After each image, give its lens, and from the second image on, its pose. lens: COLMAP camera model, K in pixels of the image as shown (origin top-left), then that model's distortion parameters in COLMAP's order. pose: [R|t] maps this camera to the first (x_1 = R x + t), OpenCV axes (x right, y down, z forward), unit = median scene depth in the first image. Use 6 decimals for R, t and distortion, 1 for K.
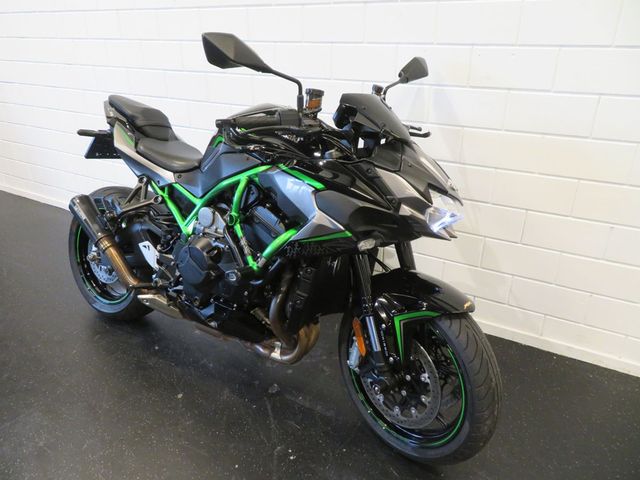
lens RADIAL K [[456.8, 0, 320.0], [0, 456.8, 240.0], [0, 0, 1]] dist [0.001540, 0.000487]
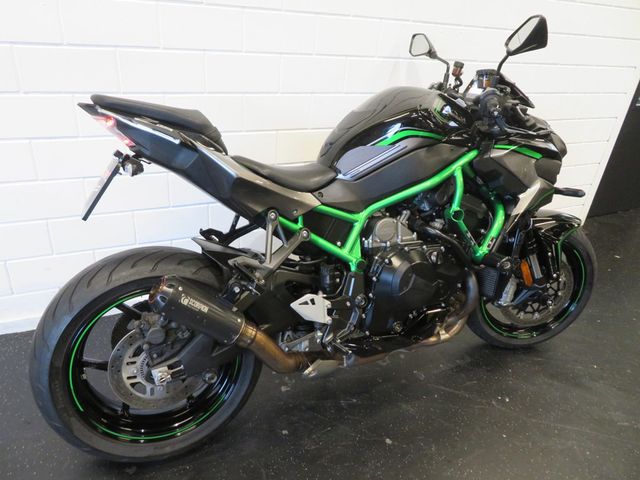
lens RADIAL K [[459.6, 0, 320.0], [0, 459.6, 240.0], [0, 0, 1]] dist [-0.000517, 0.000538]
pose [[0.558682, -0.340884, 0.756090, -1.064740], [0.275837, 0.936105, 0.218225, -0.277092], [-0.782169, 0.086640, 0.617013, 0.635928]]
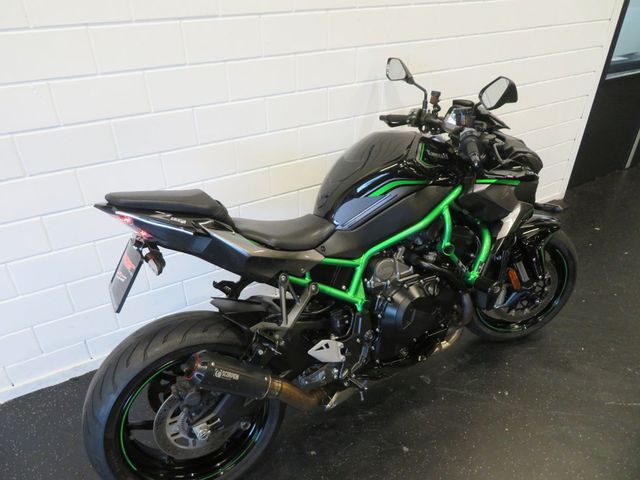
lens RADIAL K [[459.6, 0, 320.0], [0, 459.6, 240.0], [0, 0, 1]] dist [-0.000517, 0.000538]
pose [[0.494853, -0.459992, 0.737243, -1.070941], [0.372673, 0.878763, 0.298145, -0.471709], [-0.785006, 0.127212, 0.606286, 0.591837]]
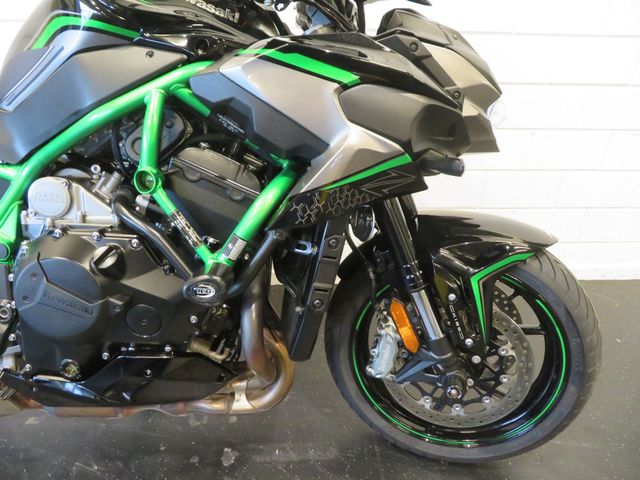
lens RADIAL K [[459.6, 0, 320.0], [0, 459.6, 240.0], [0, 0, 1]] dist [-0.000517, 0.000538]
pose [[0.836483, -0.225698, 0.499356, -0.293998], [0.206997, 0.973871, 0.093422, 0.008738], [-0.507394, 0.025220, 0.861345, 0.478561]]
